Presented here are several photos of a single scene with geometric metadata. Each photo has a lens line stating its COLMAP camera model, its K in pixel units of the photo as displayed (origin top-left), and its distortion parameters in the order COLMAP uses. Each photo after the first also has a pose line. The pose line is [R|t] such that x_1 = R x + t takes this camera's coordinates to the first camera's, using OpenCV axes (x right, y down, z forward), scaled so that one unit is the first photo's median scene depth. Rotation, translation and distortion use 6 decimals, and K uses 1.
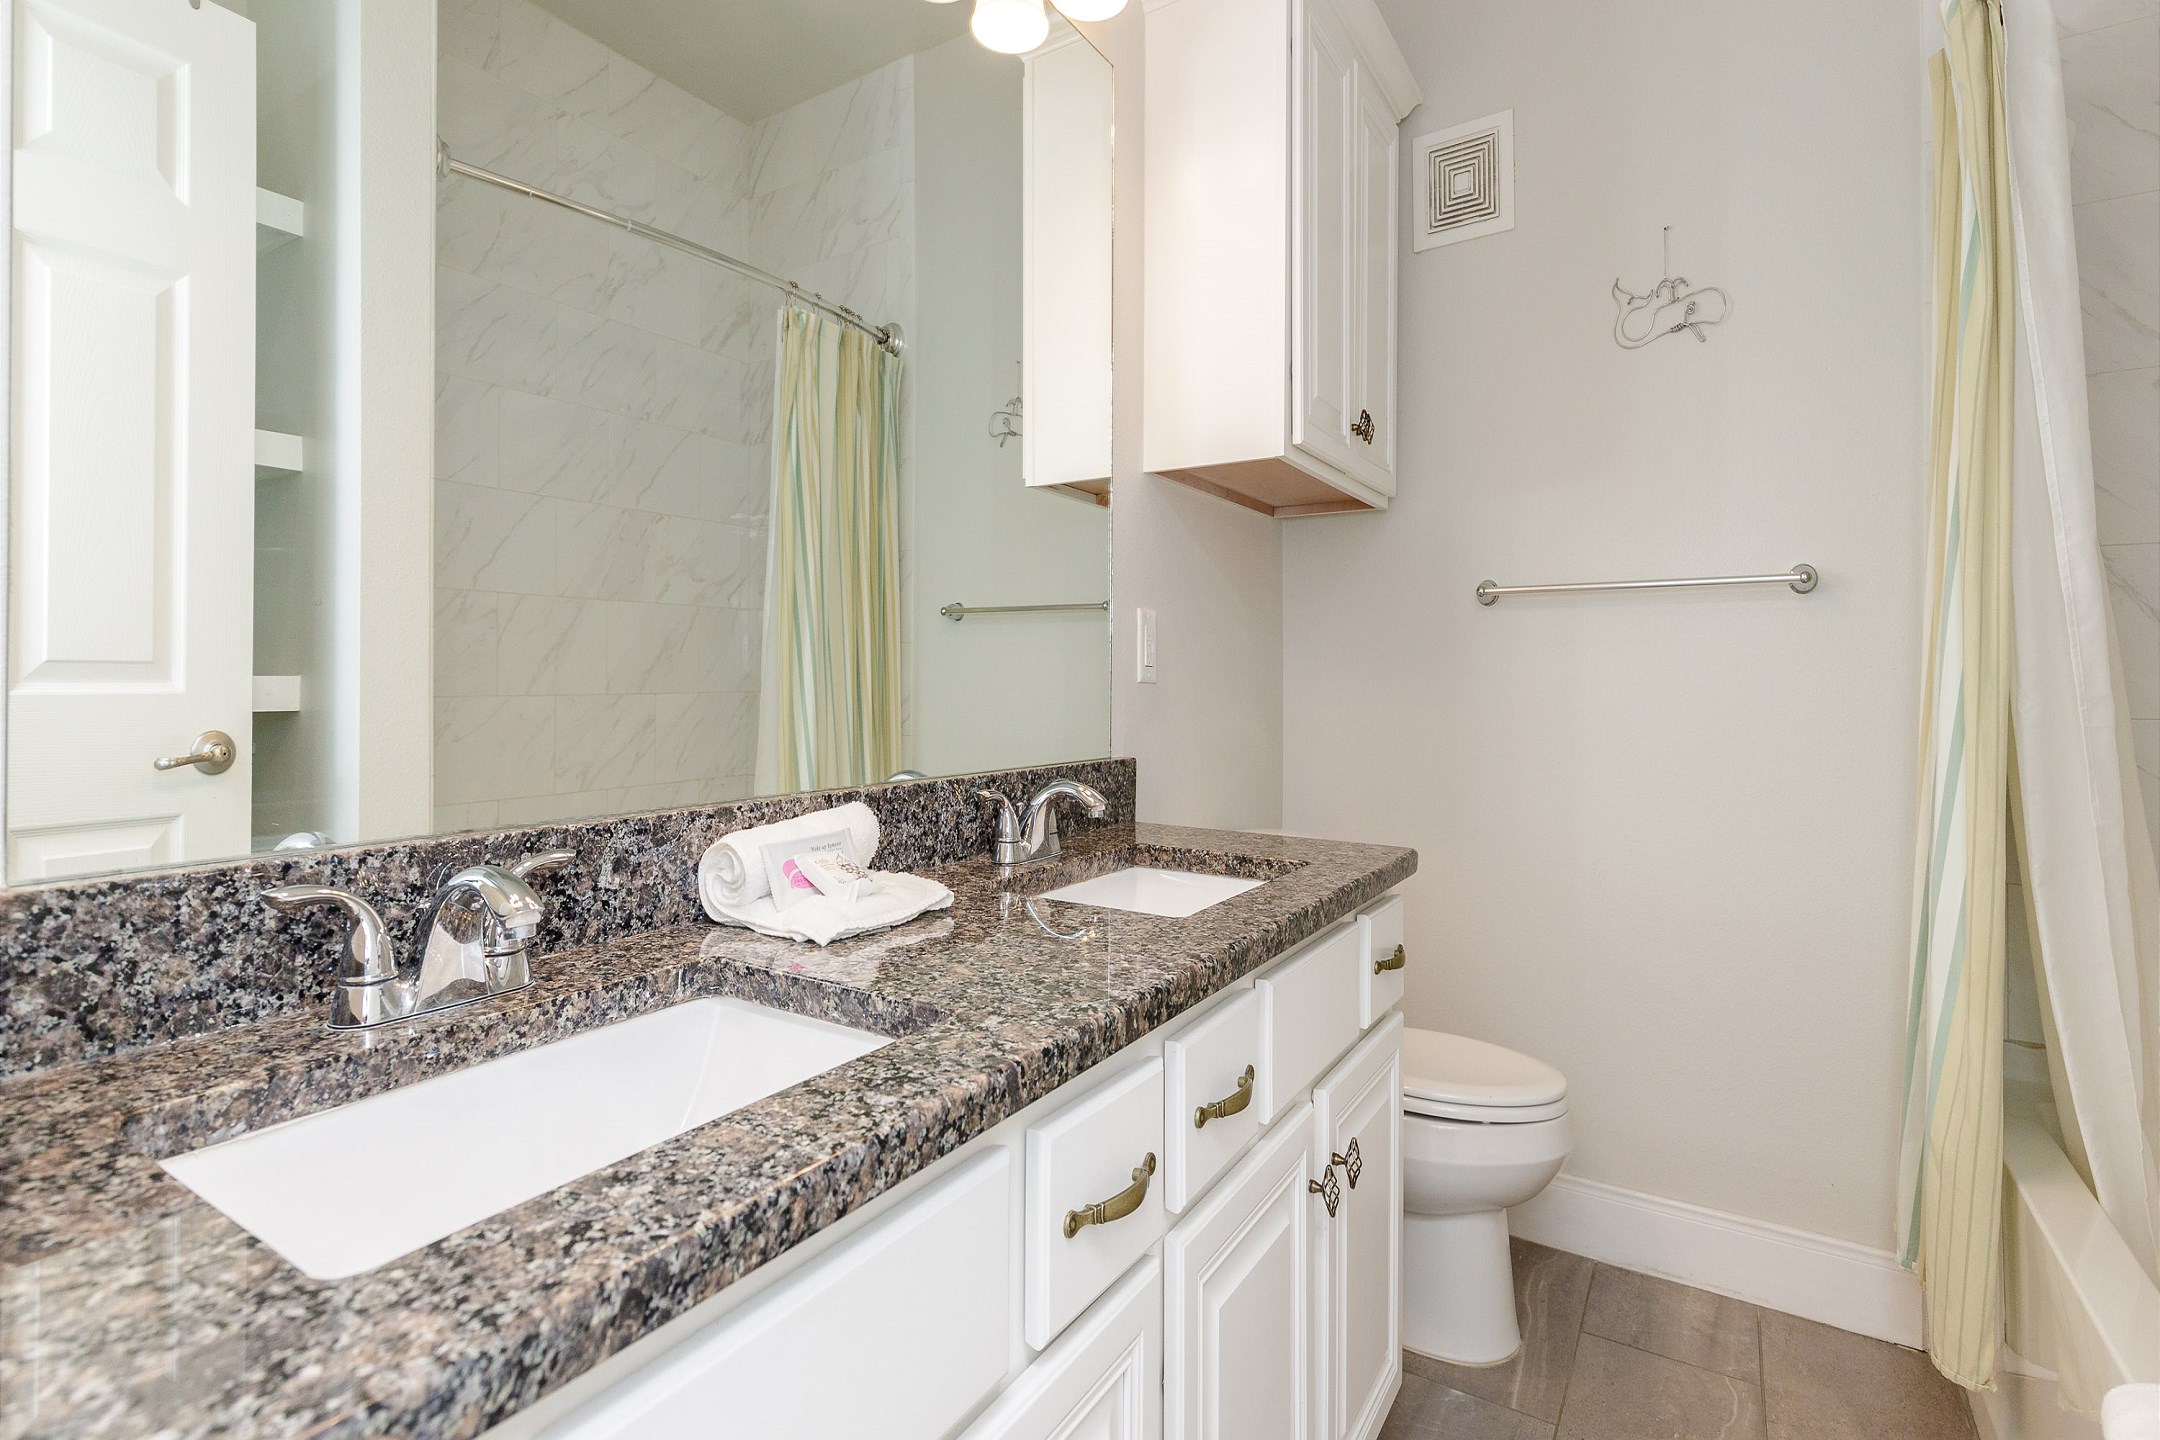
lens RADIAL K [[979.0, 0, 1074.7], [0, 979.0, 726.1], [0, 0, 1]] dist [0.008244, 0.000009]
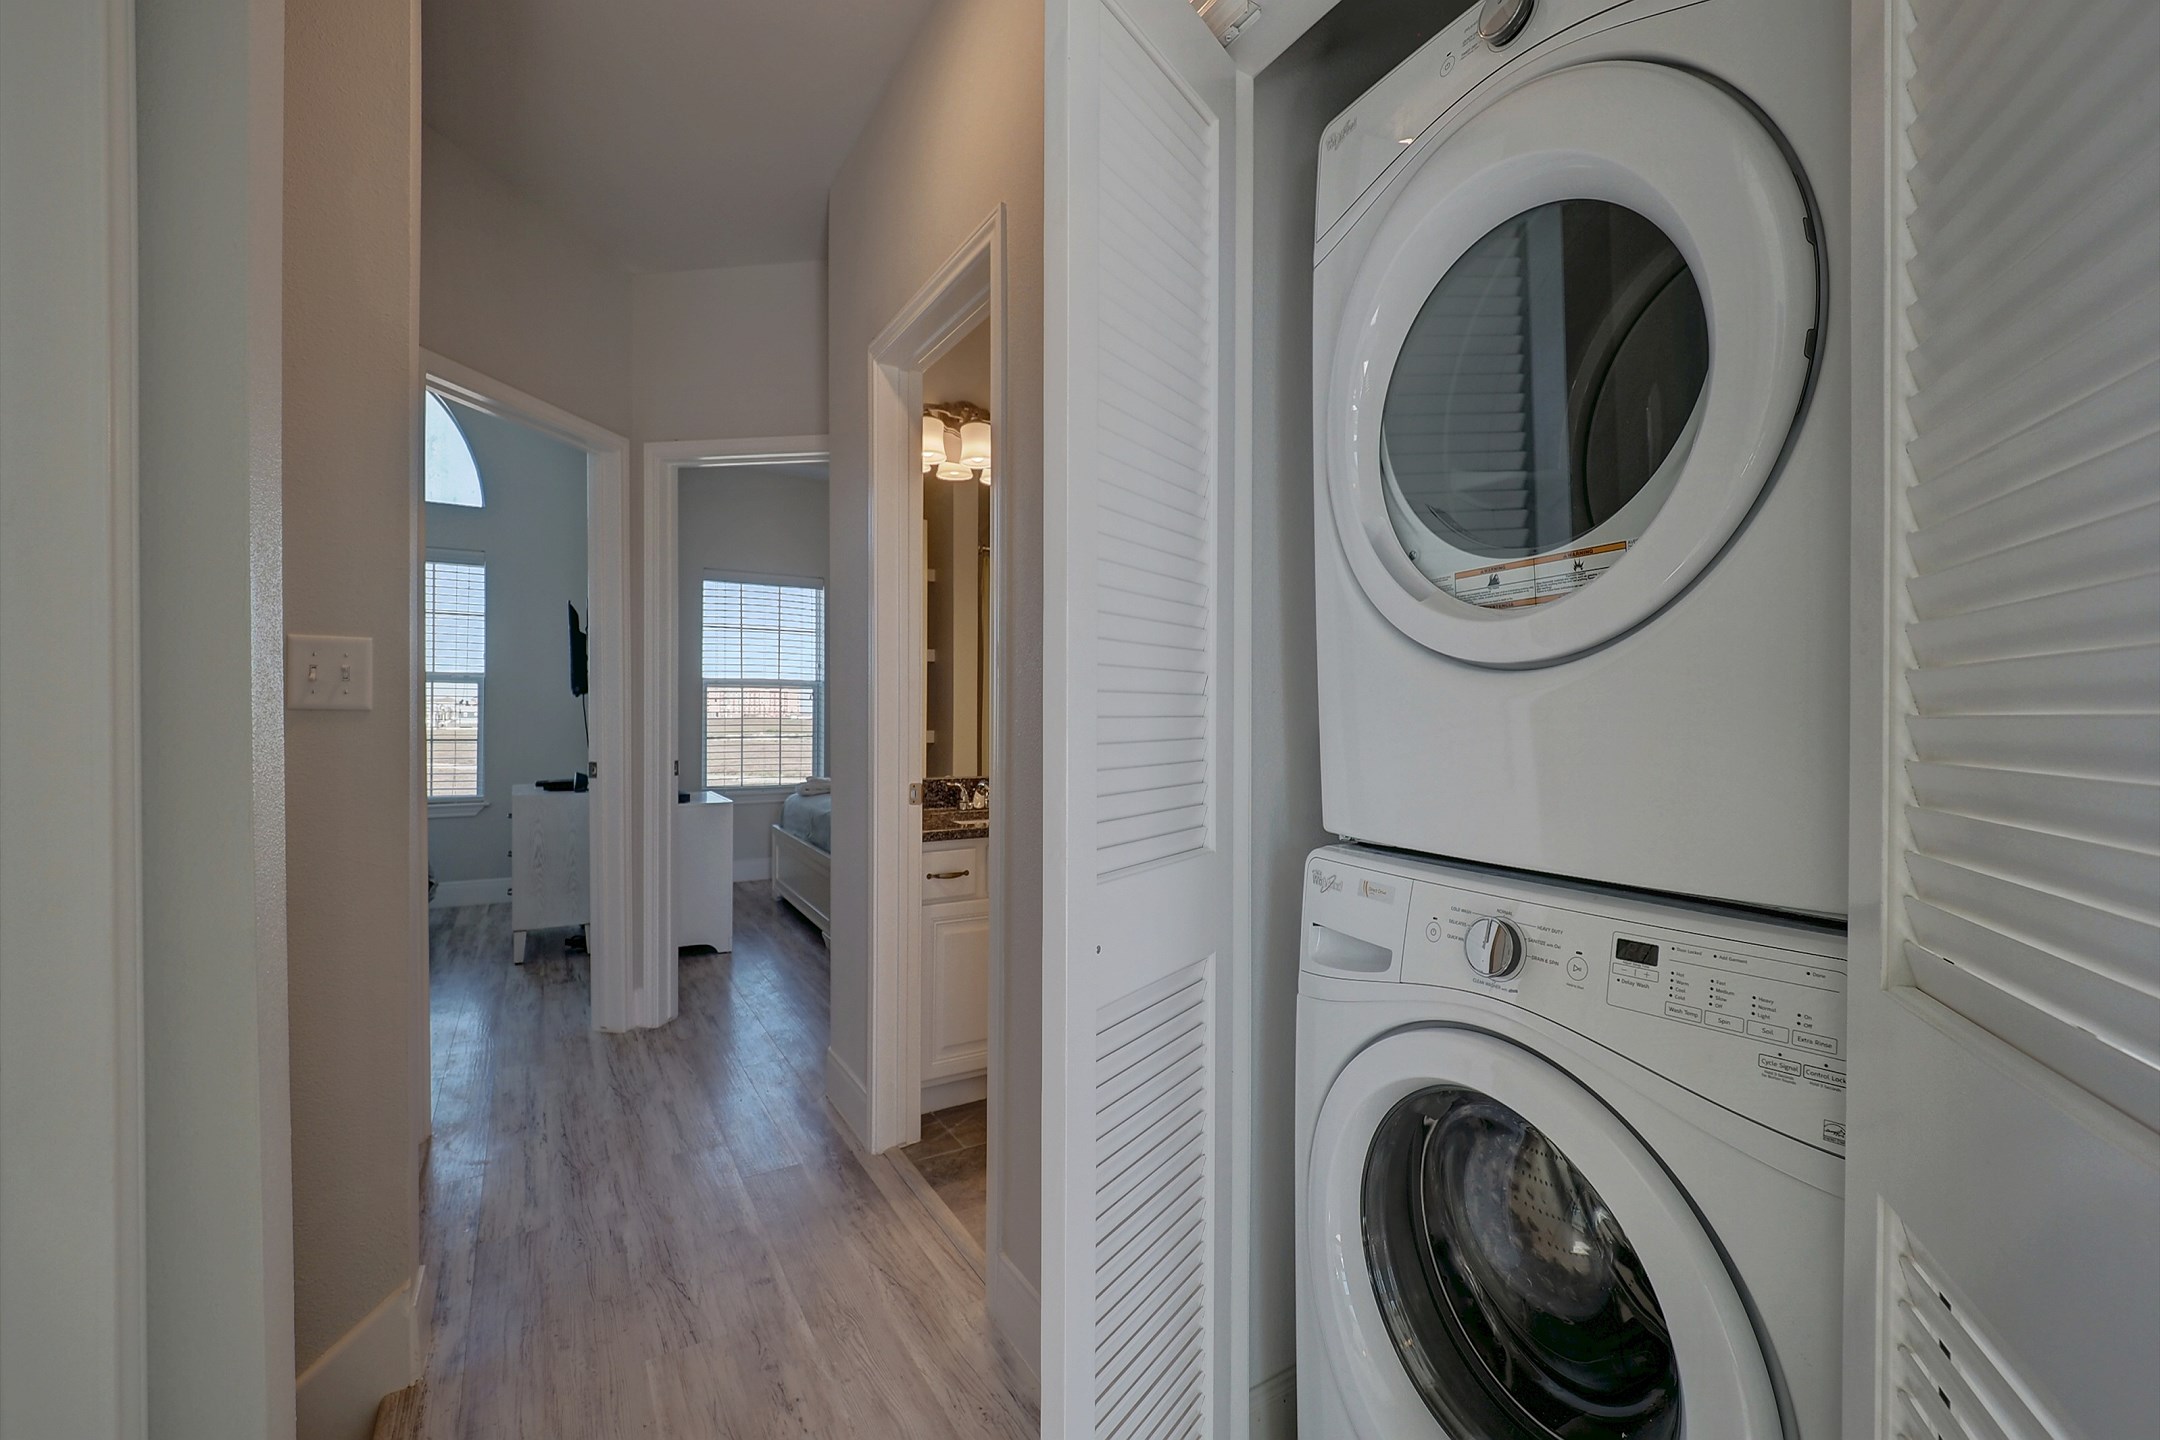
lens RADIAL K [[979.0, 0, 1074.7], [0, 979.0, 726.1], [0, 0, 1]] dist [0.008244, 0.000009]
pose [[0.888221, -0.000245, -0.459417, 1.031965], [0.002795, 0.999984, 0.004870, -0.072502], [0.459409, -0.005609, 0.888207, -1.575475]]
